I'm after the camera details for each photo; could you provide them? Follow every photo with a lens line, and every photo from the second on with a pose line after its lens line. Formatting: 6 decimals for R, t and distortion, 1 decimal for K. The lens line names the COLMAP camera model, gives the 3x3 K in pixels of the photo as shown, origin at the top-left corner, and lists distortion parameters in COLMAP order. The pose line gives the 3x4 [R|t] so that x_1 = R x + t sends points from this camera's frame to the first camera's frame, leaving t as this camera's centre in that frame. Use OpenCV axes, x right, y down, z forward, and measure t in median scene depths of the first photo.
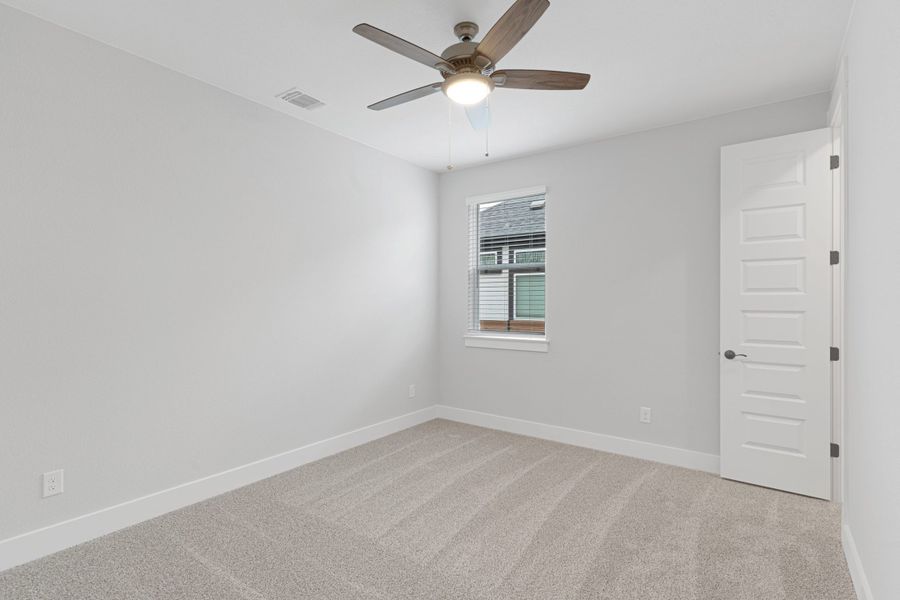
lens RADIAL K [[440.4, 0, 450.2], [0, 440.4, 299.5], [0, 0, 1]] dist [0.002683, -0.000812]
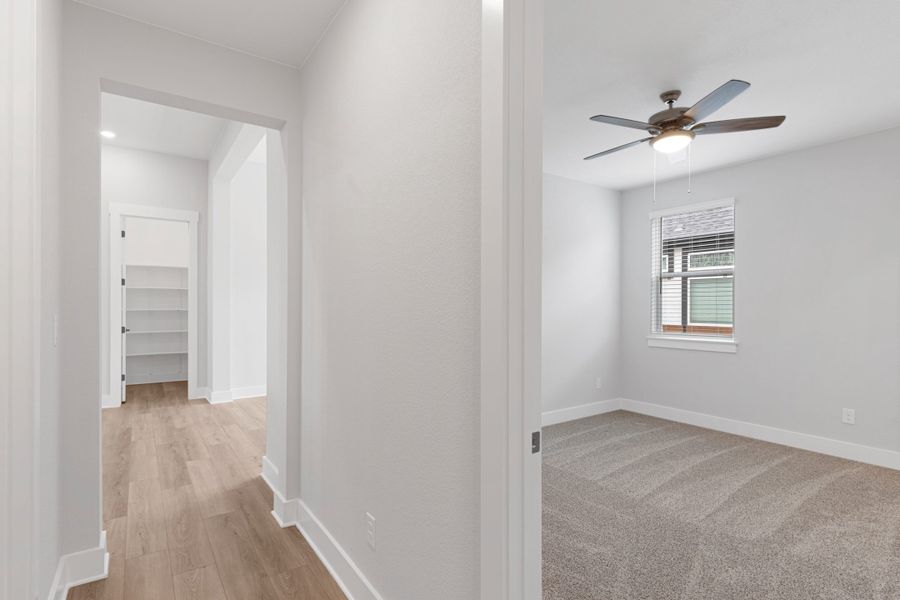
lens RADIAL K [[440.4, 0, 445.8], [0, 440.4, 307.8], [0, 0, 1]] dist [0.002683, -0.000812]
pose [[0.941523, 0.000047, -0.336949, -0.097912], [0.002518, 0.999971, 0.007175, -0.000130], [0.336940, -0.007604, 0.941496, -0.292864]]
